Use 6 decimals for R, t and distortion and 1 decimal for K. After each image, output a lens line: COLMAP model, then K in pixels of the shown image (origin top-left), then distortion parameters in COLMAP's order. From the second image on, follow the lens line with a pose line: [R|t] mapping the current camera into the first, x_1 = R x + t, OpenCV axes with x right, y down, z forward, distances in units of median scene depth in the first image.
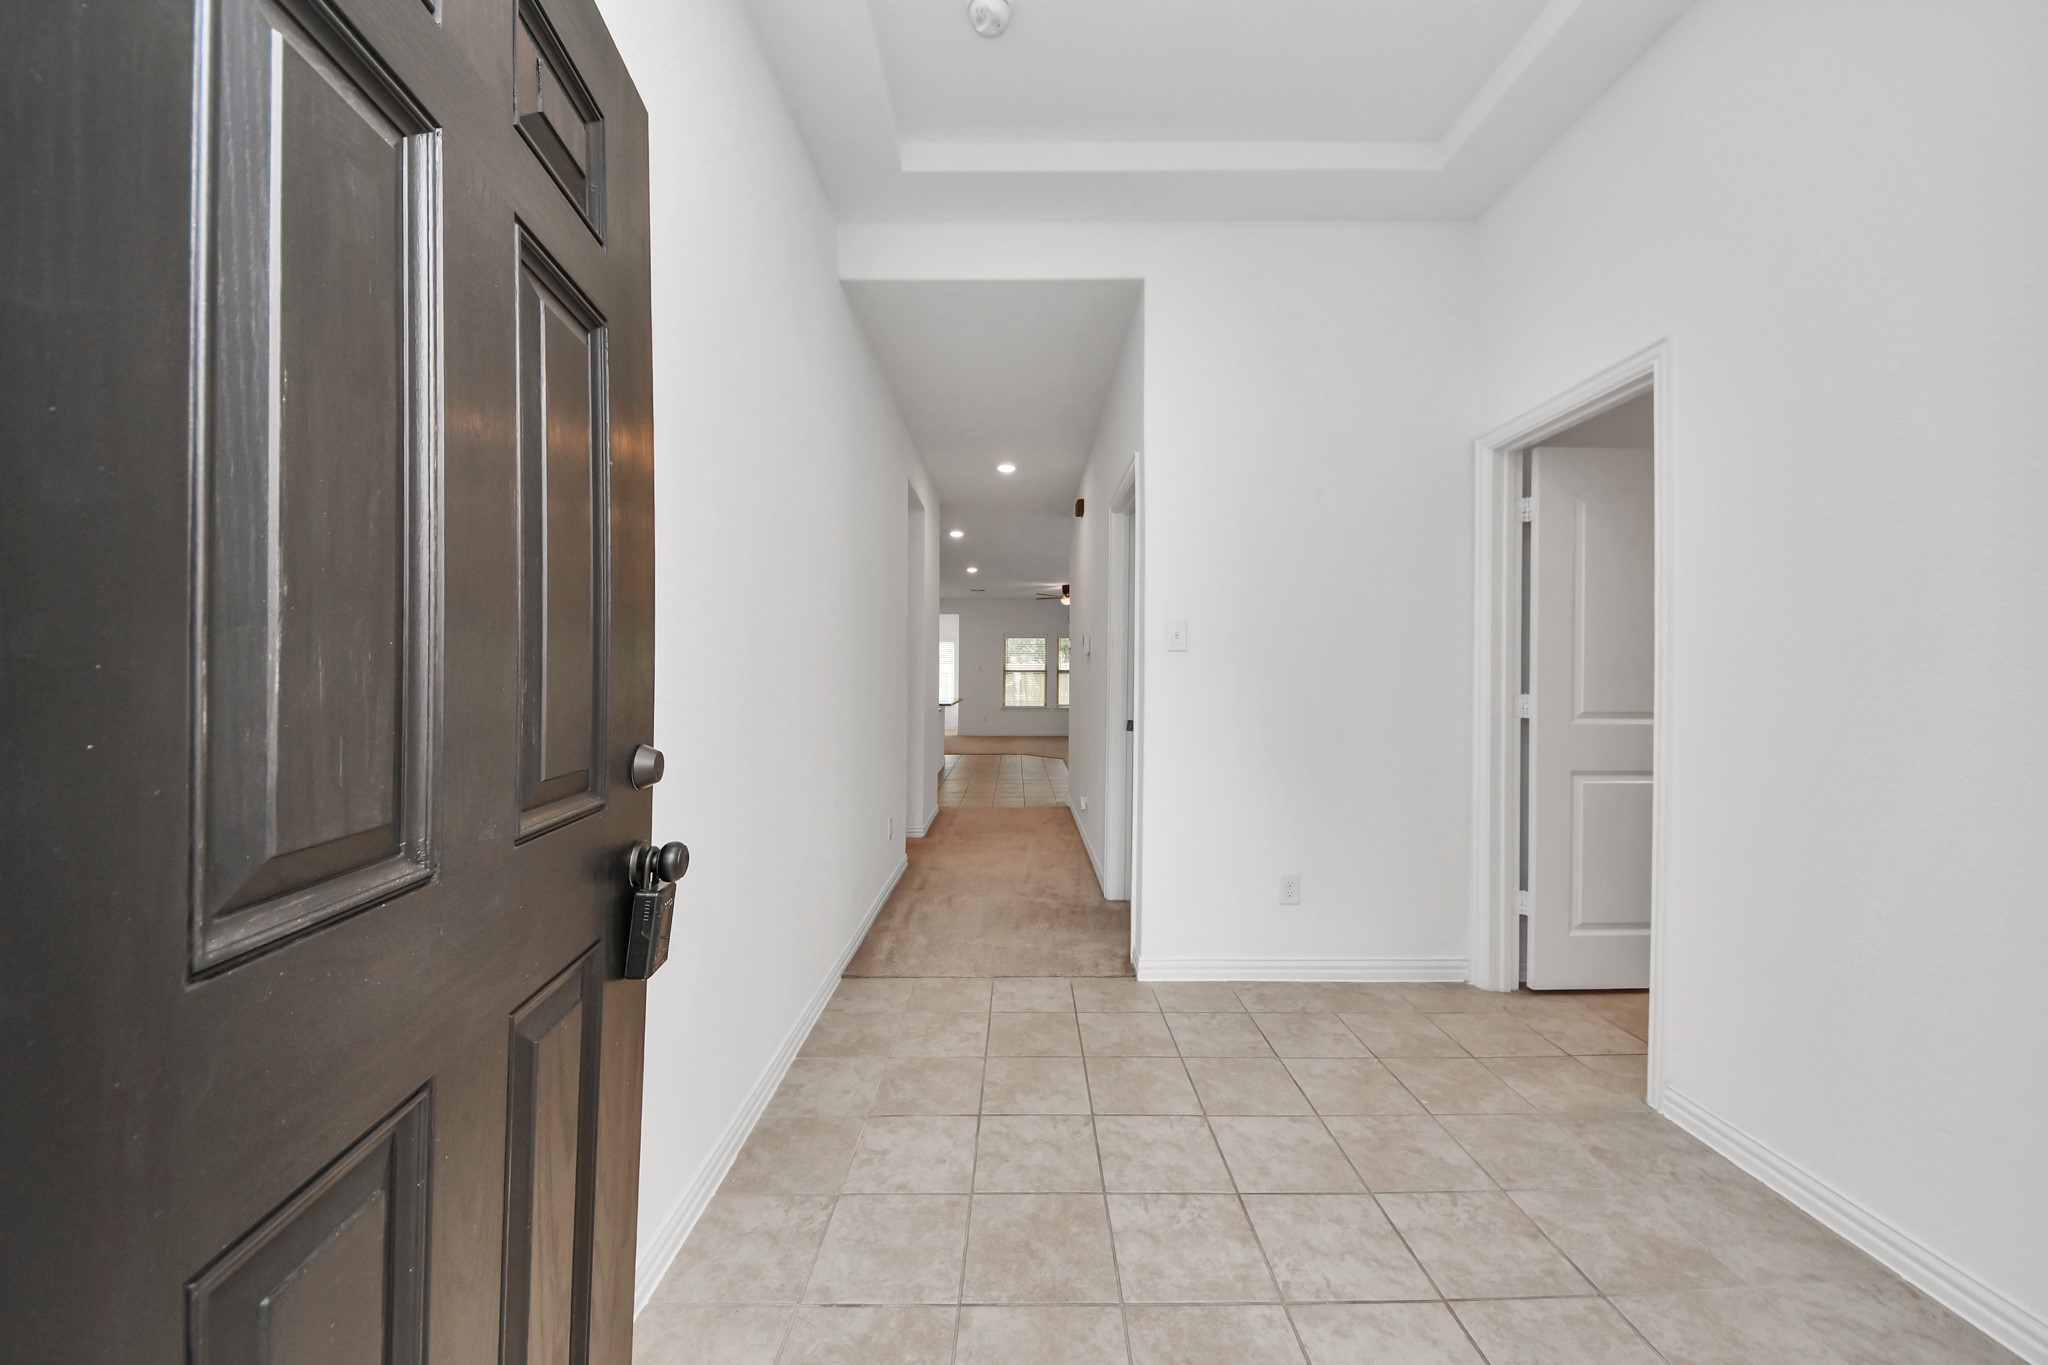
lens RADIAL K [[721.6, 0, 1024.2], [0, 721.6, 694.9], [0, 0, 1]] dist [0.037897, -0.023837]
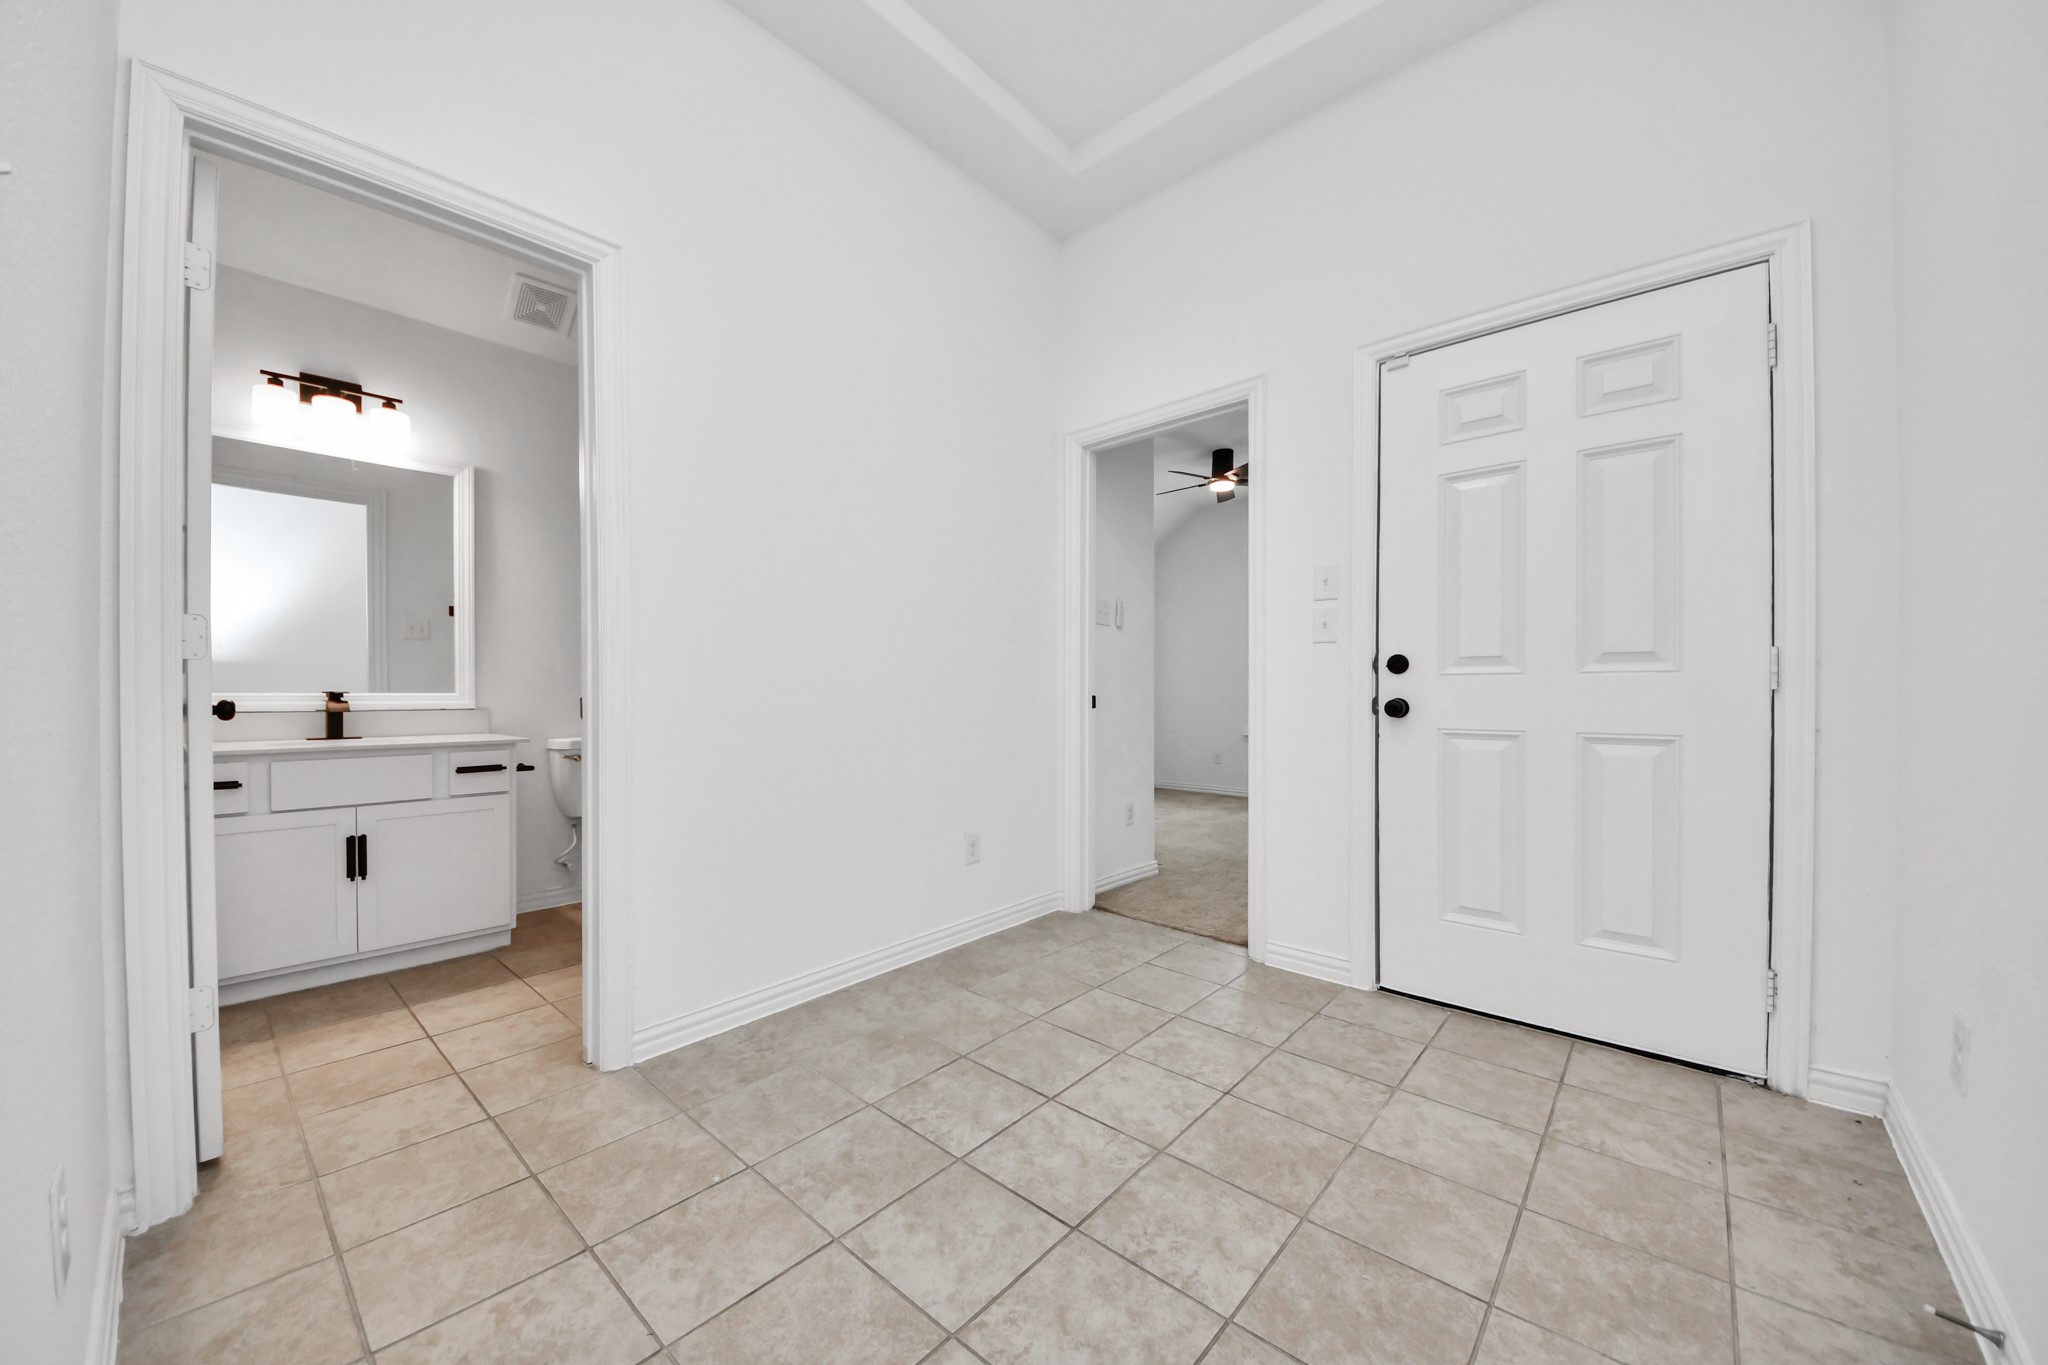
lens RADIAL K [[733.6, 0, 1016.7], [0, 733.6, 706.3], [0, 0, 1]] dist [-0.000190, -0.012434]
pose [[-0.738916, -0.013386, 0.673665, -0.211858], [0.012469, 0.999360, 0.033535, 0.085358], [-0.673683, 0.033180, -0.738276, 1.753788]]
